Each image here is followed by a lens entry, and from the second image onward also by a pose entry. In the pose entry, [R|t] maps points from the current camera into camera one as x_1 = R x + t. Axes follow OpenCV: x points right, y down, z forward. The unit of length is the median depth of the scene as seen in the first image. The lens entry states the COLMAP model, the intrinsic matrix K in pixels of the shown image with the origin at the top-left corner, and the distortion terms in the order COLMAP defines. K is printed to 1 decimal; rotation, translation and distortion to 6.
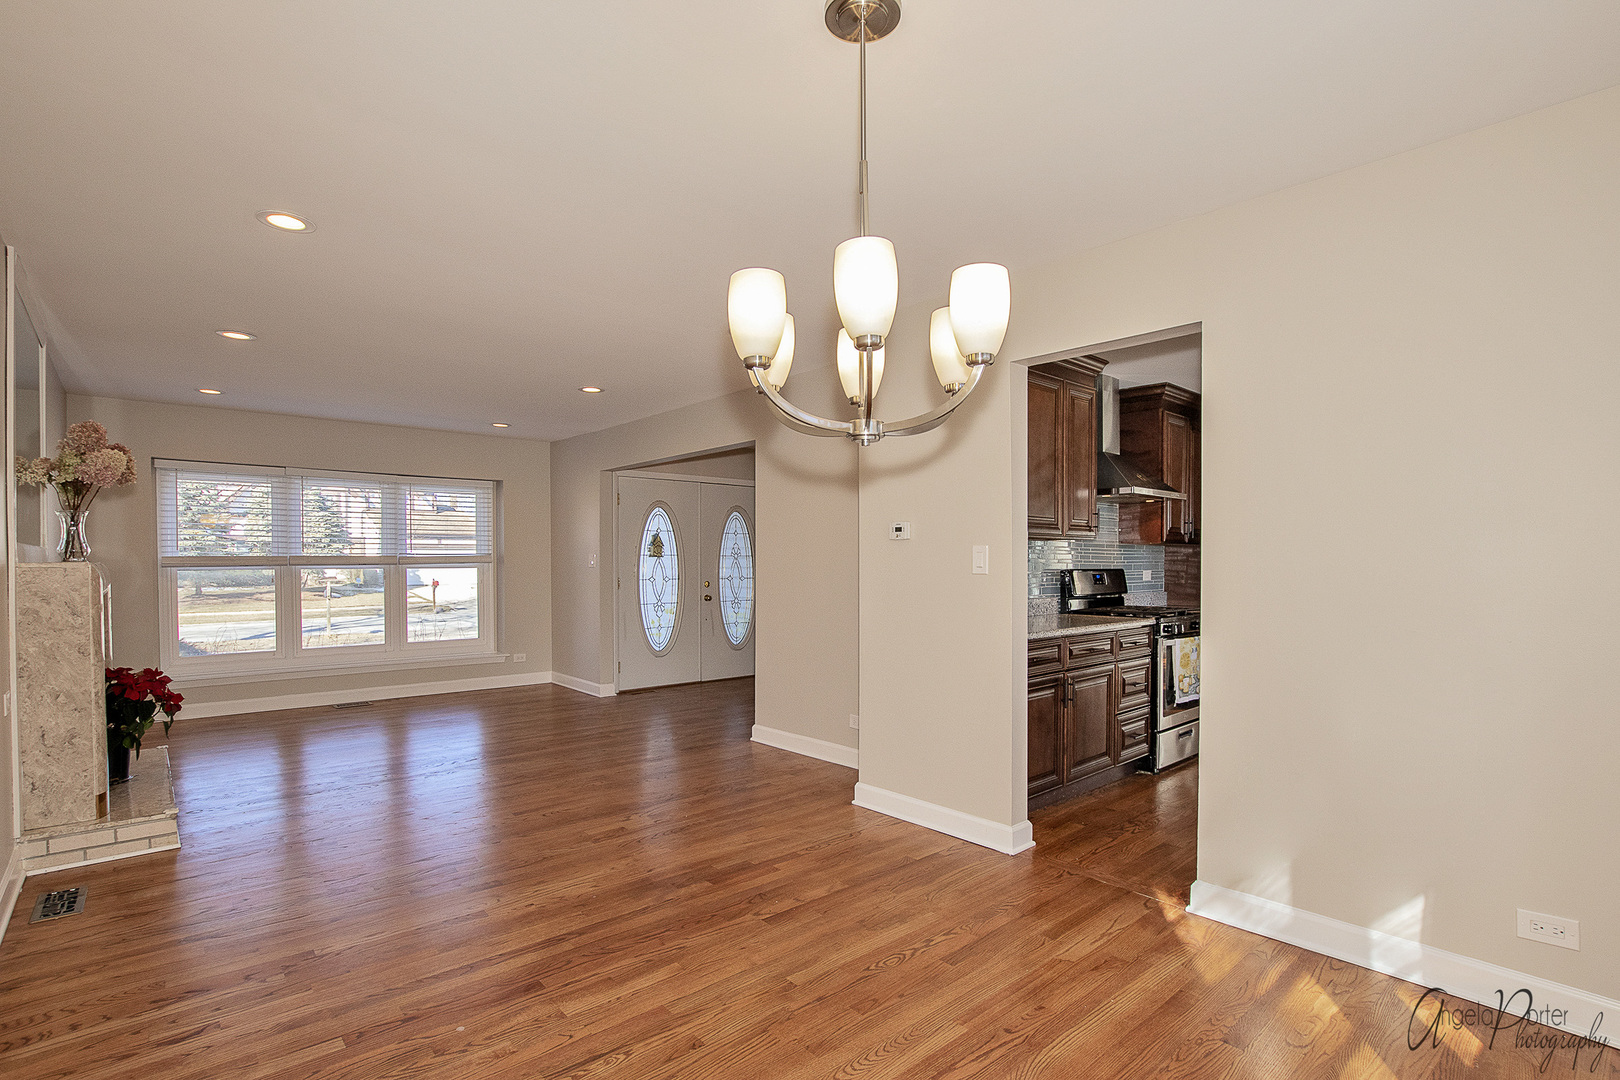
lens RADIAL K [[793.2, 0, 806.0], [0, 793.2, 572.7], [0, 0, 1]] dist [-0.000405, 0.000148]
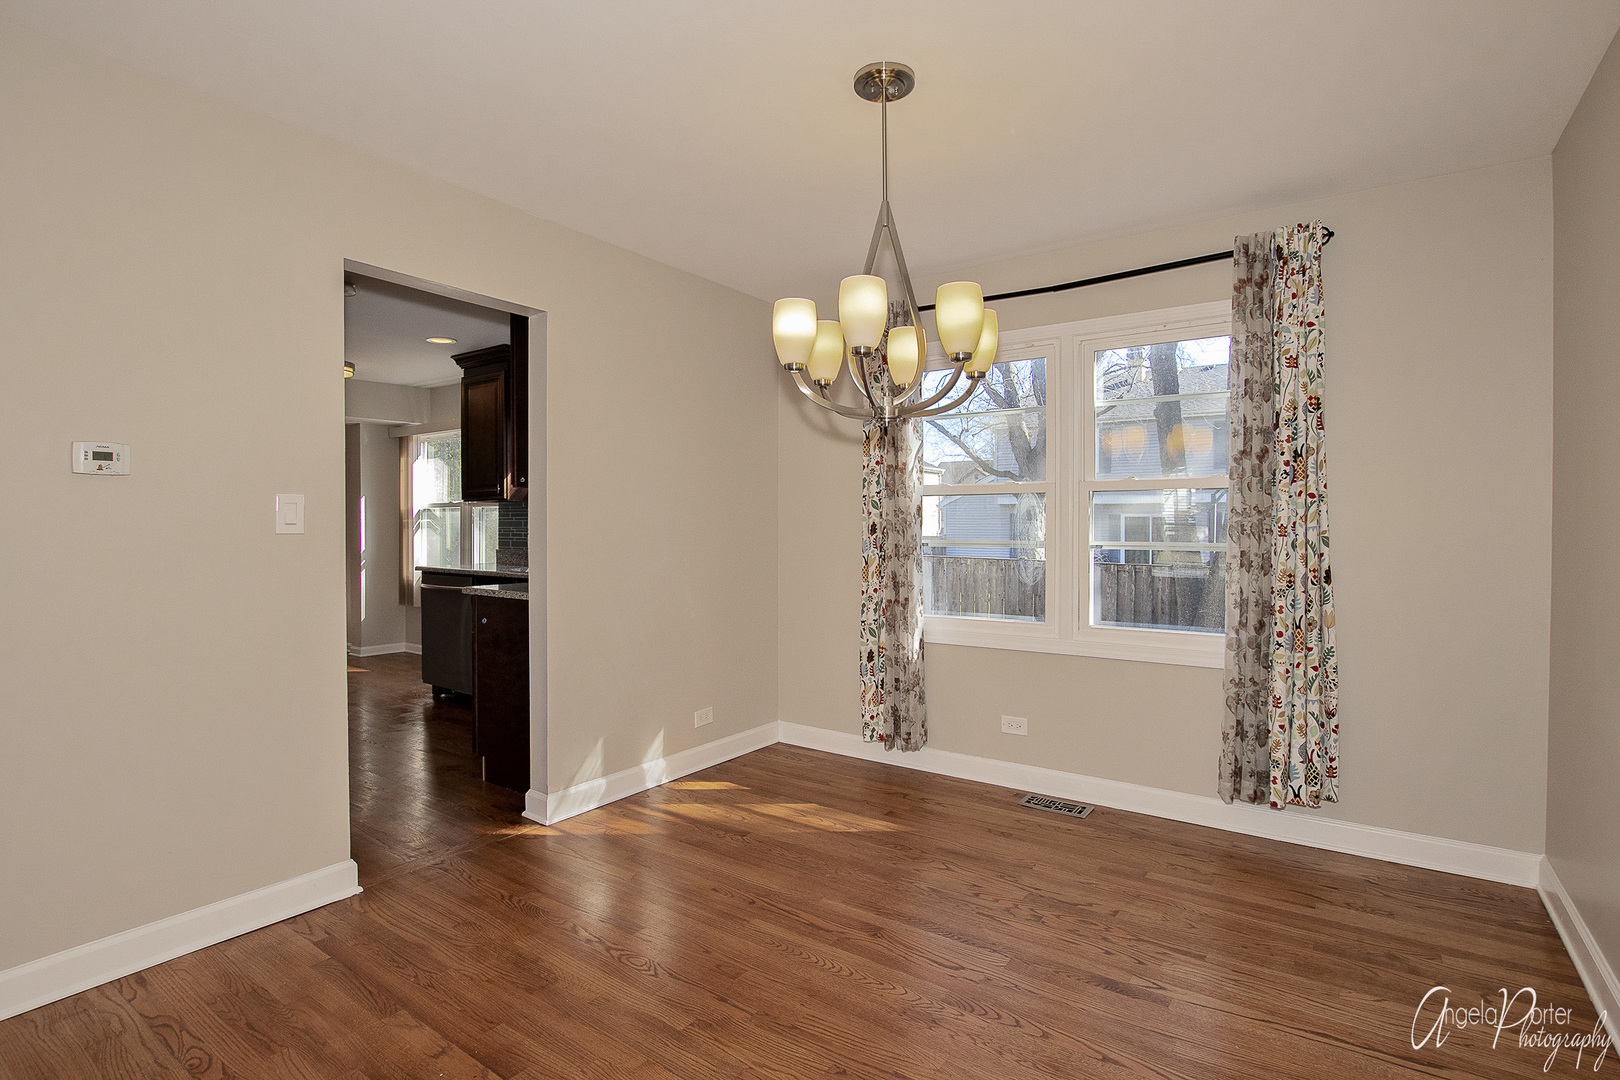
lens RADIAL K [[781.7, 0, 810.0], [0, 781.7, 540.0], [0, 0, 1]] dist [-0.024663, 0.000031]
pose [[-0.232292, -0.017618, 0.972486, -0.757222], [0.006791, 0.999782, 0.019735, -0.005879], [-0.972622, 0.011188, -0.232122, 0.969742]]
